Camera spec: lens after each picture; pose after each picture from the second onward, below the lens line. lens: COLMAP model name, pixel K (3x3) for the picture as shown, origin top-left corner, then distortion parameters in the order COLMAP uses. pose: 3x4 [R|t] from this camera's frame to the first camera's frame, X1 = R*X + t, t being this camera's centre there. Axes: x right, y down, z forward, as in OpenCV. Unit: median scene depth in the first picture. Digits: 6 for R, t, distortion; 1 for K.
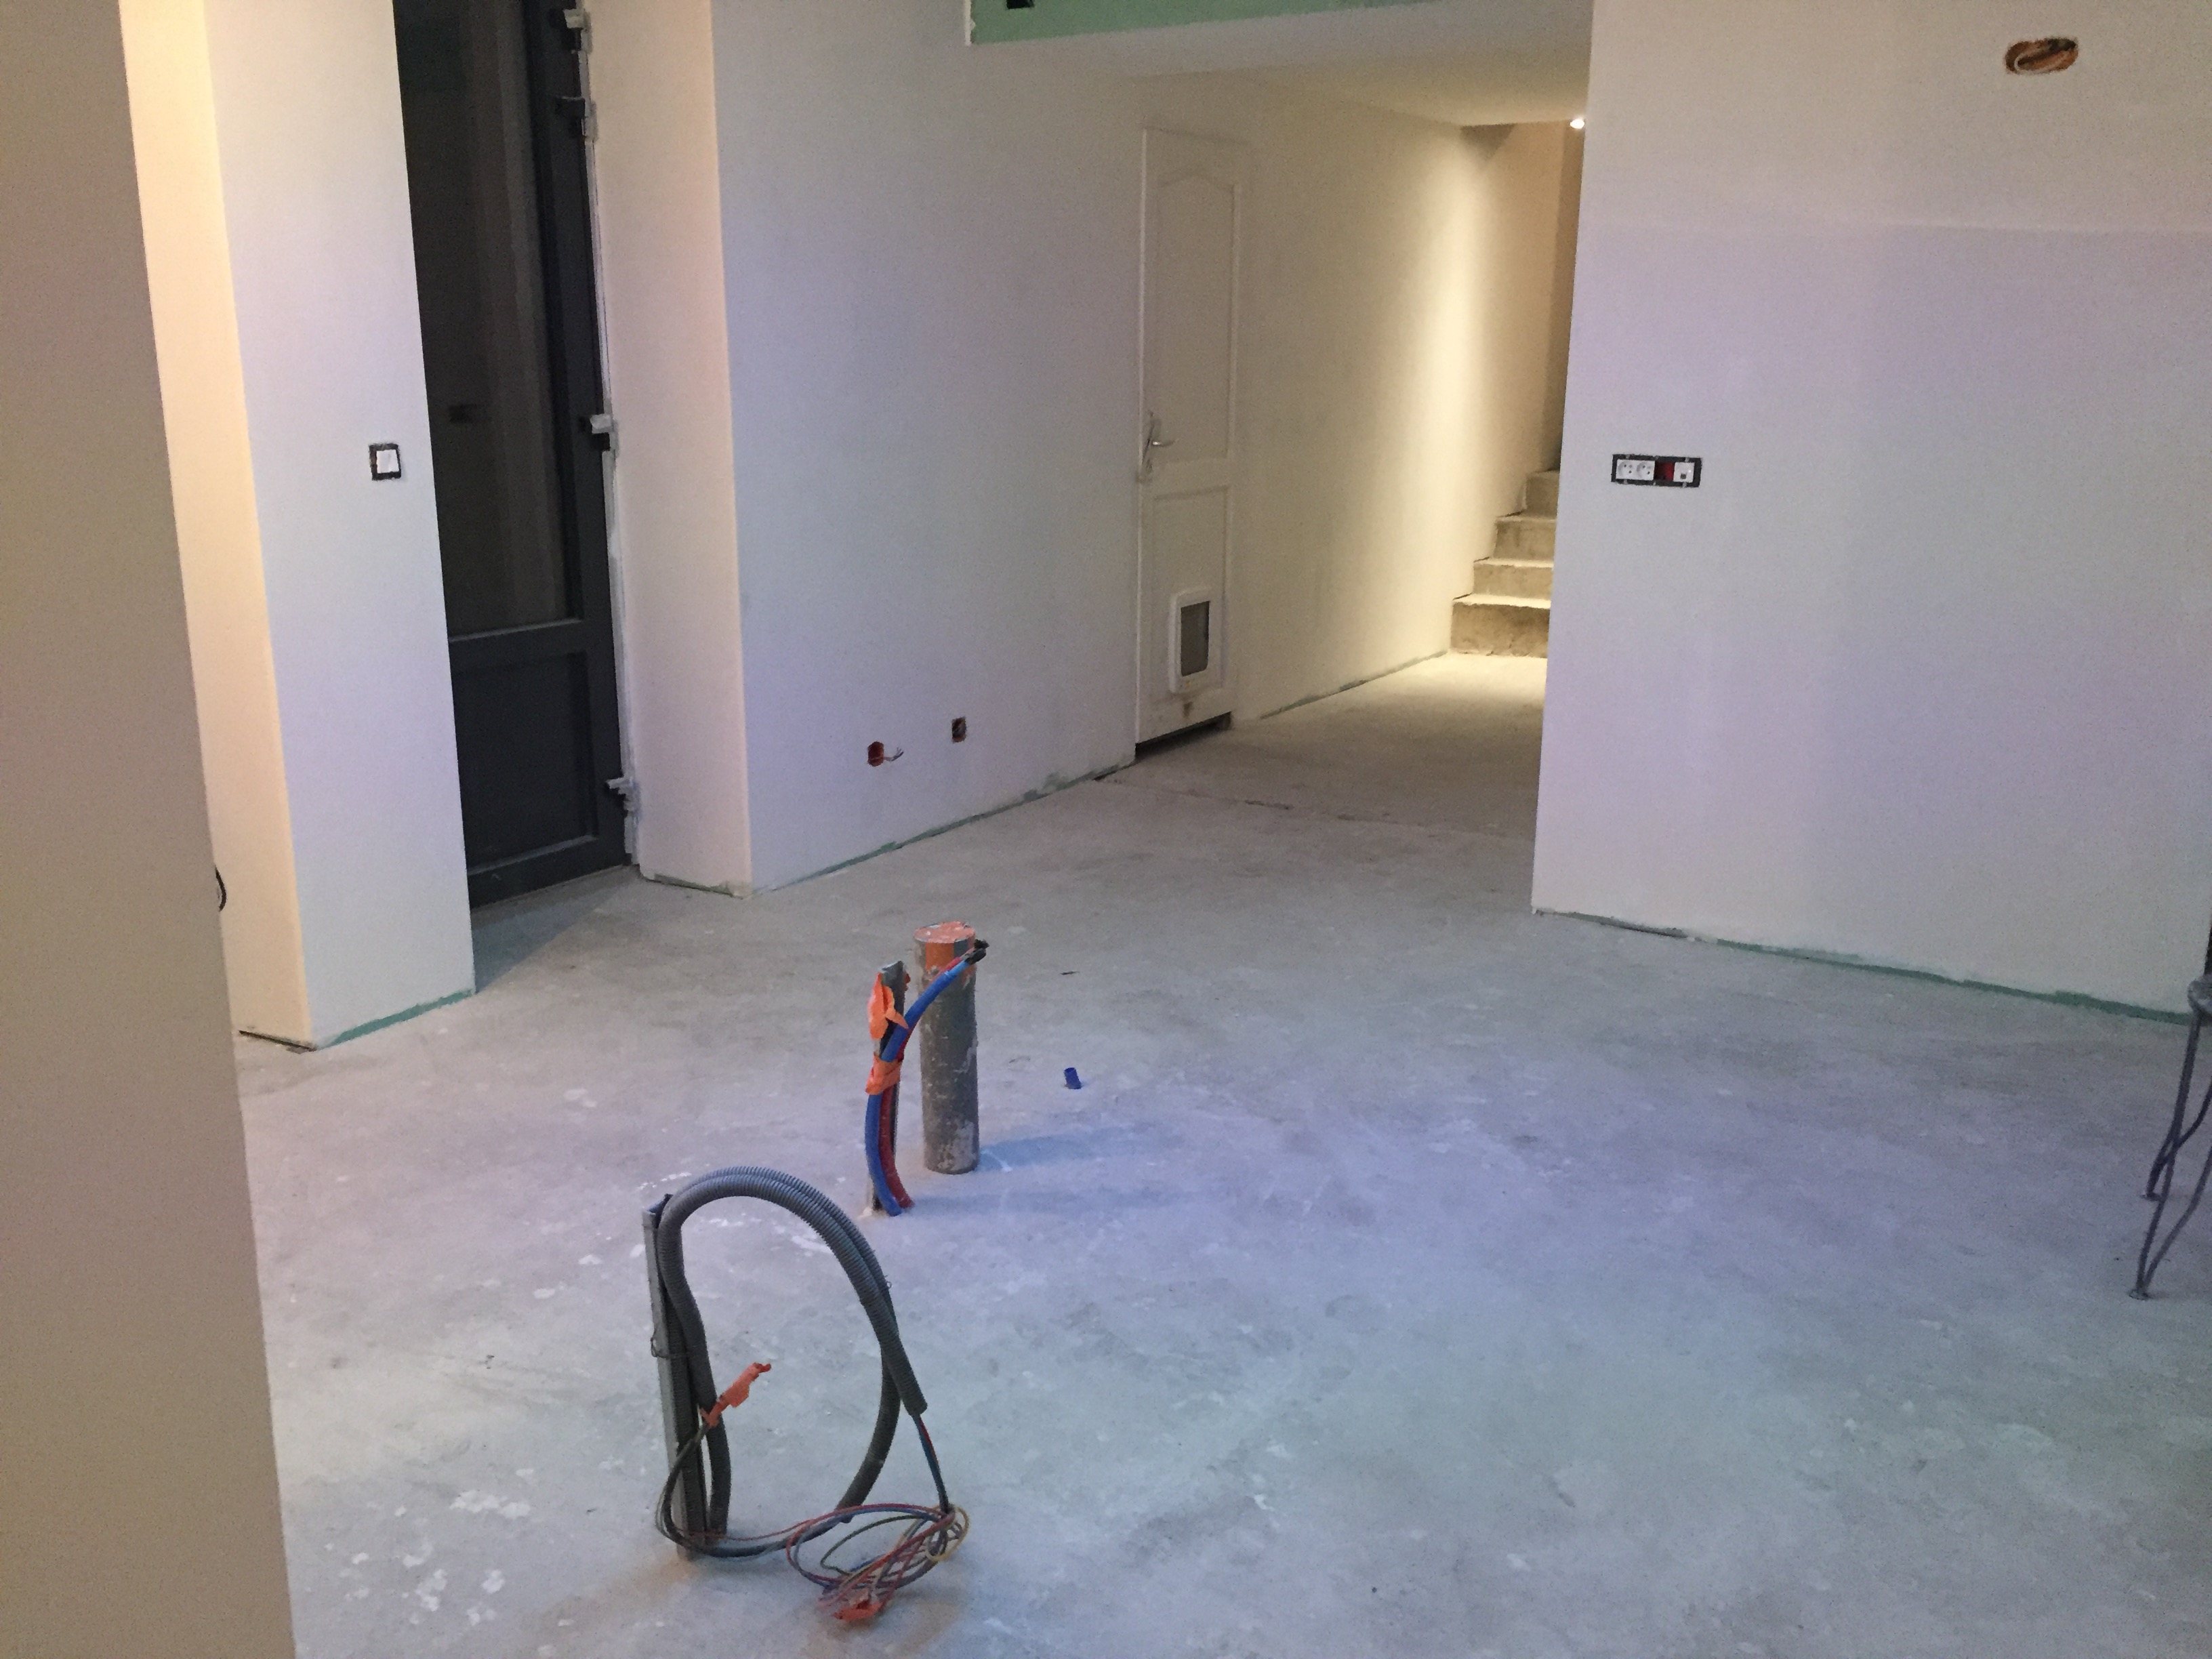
lens RADIAL K [[1896.5, 0, 1112.8], [0, 1896.5, 820.3], [0, 0, 1]] dist [0.088172, -0.114235]
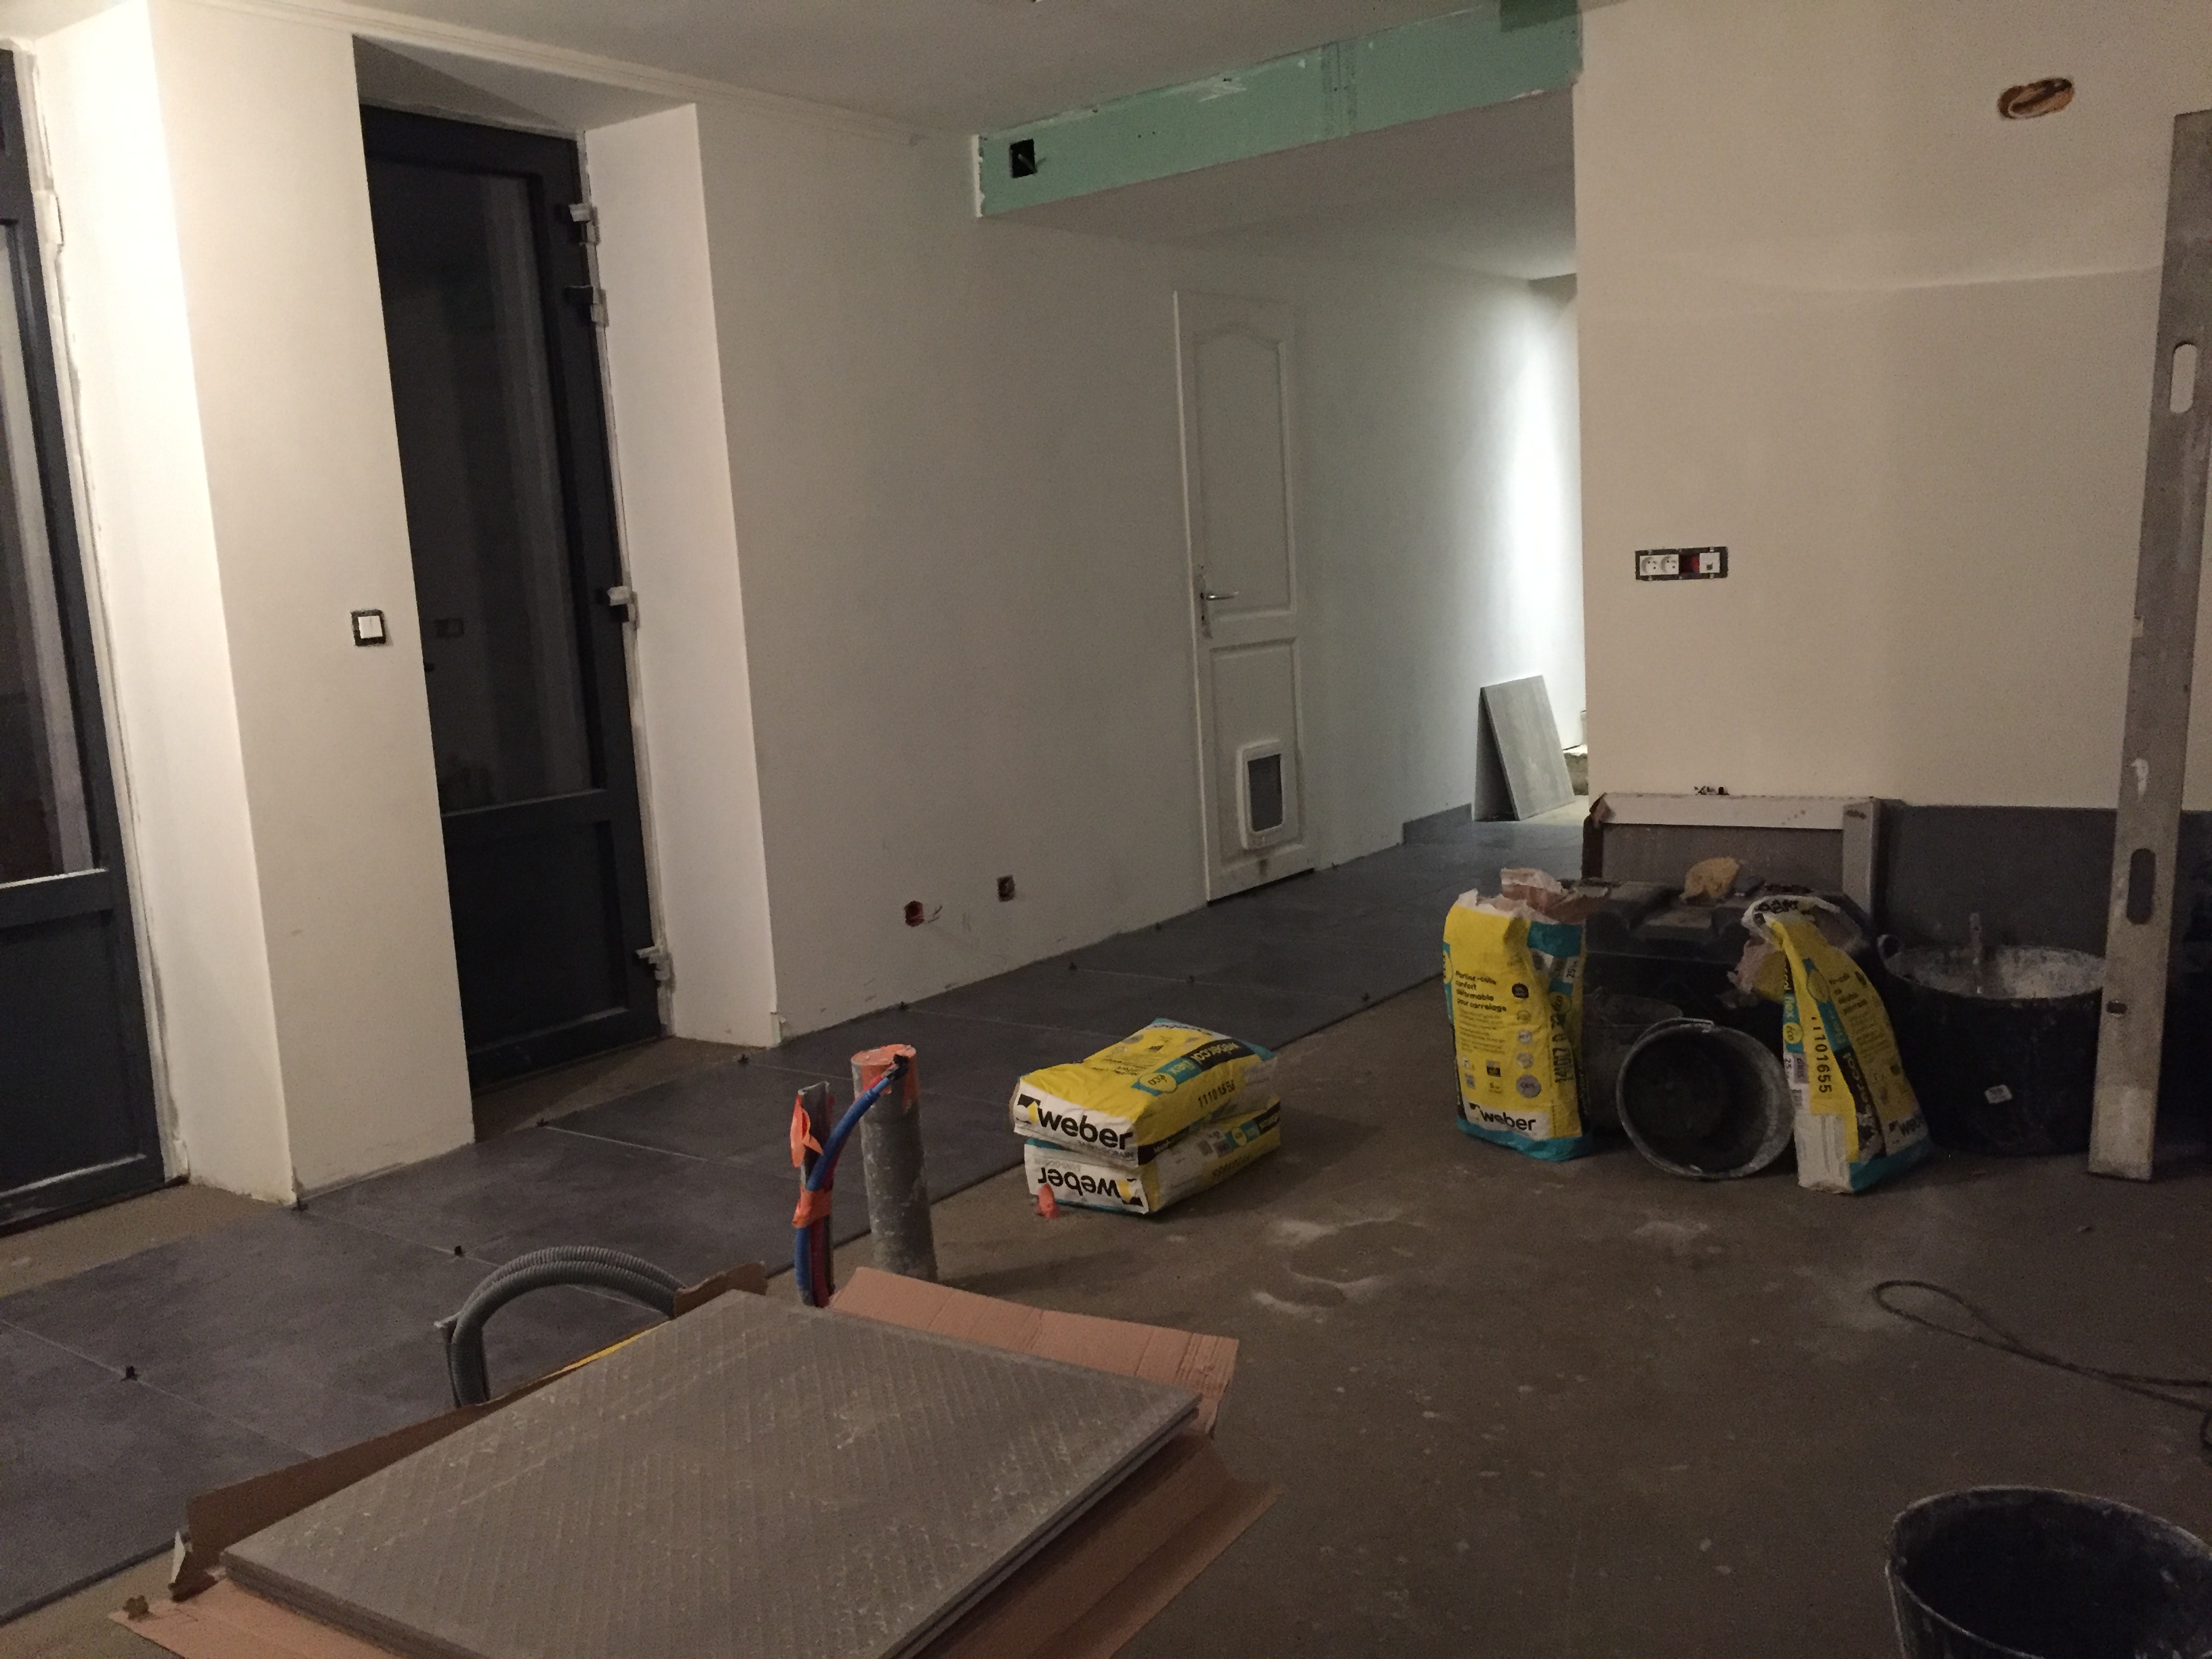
lens RADIAL K [[1896.5, 0, 1112.8], [0, 1896.5, 820.3], [0, 0, 1]] dist [0.088172, -0.114235]
pose [[0.993282, -0.055618, -0.101481, 0.090440], [0.043586, 0.992157, -0.117154, 0.041723], [0.107201, 0.111944, 0.987915, 0.043475]]
